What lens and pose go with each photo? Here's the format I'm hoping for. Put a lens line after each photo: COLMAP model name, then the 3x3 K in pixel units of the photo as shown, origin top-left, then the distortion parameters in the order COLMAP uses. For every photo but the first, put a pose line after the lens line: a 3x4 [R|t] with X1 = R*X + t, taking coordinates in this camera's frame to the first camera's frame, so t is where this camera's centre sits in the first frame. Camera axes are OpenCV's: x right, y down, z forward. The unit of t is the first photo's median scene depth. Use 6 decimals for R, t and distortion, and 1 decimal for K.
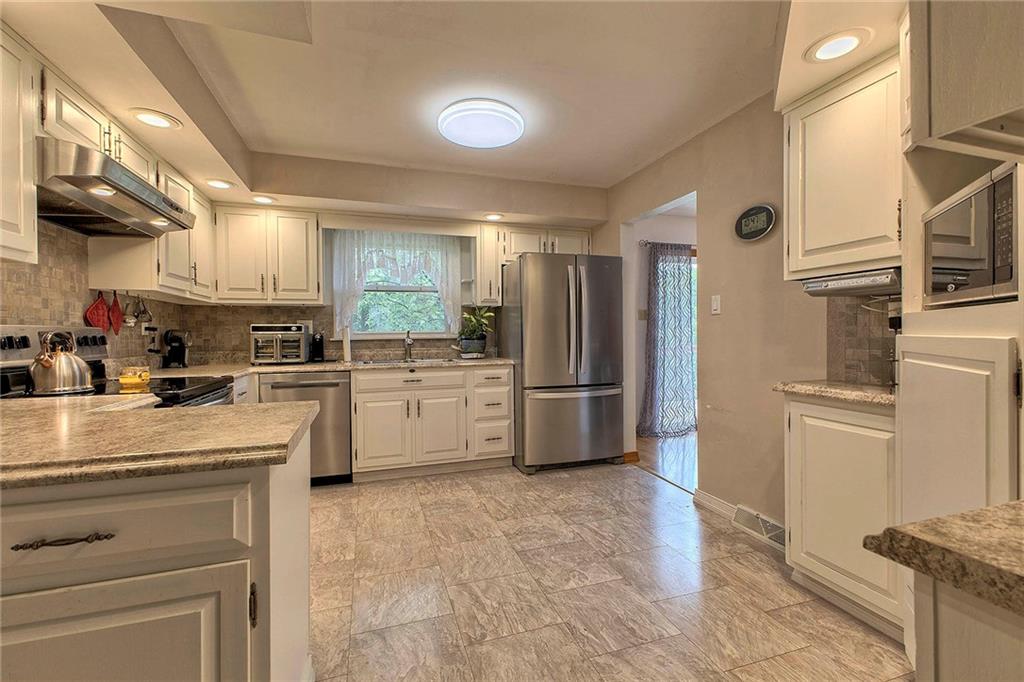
lens RADIAL K [[436.2, 0, 513.3], [0, 436.2, 339.5], [0, 0, 1]] dist [0.023692, -0.000484]
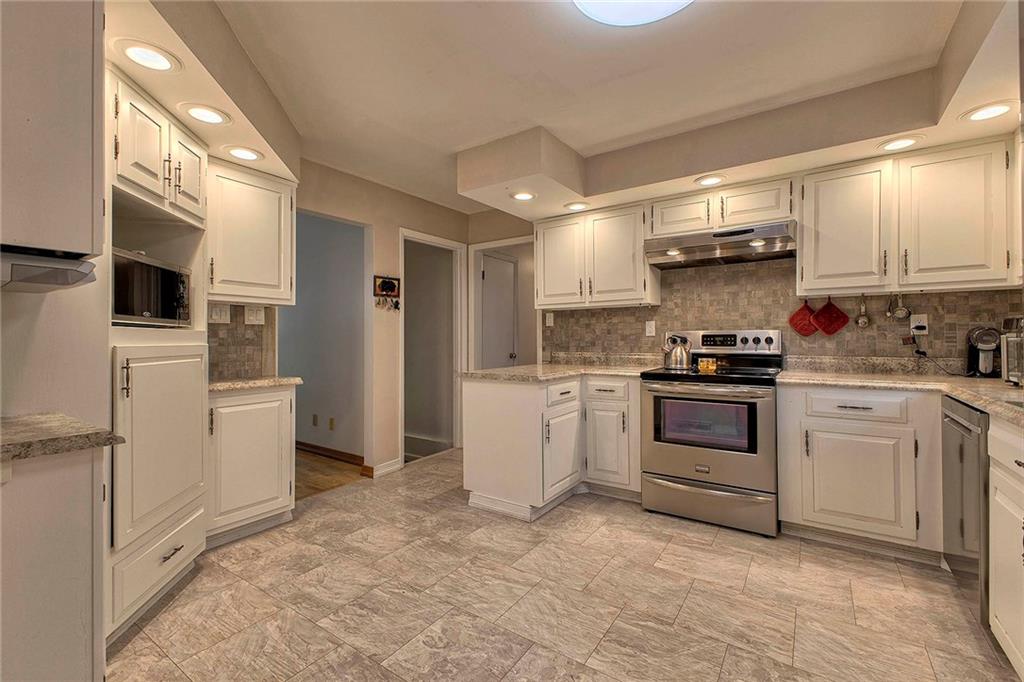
lens RADIAL K [[436.2, 0, 512.0], [0, 436.2, 335.4], [0, 0, 1]] dist [0.023692, -0.000484]
pose [[-0.793438, 0.008835, -0.608588, 0.538948], [0.007405, 0.999961, 0.004862, -0.025453], [0.608607, -0.000649, -0.793472, 1.775848]]
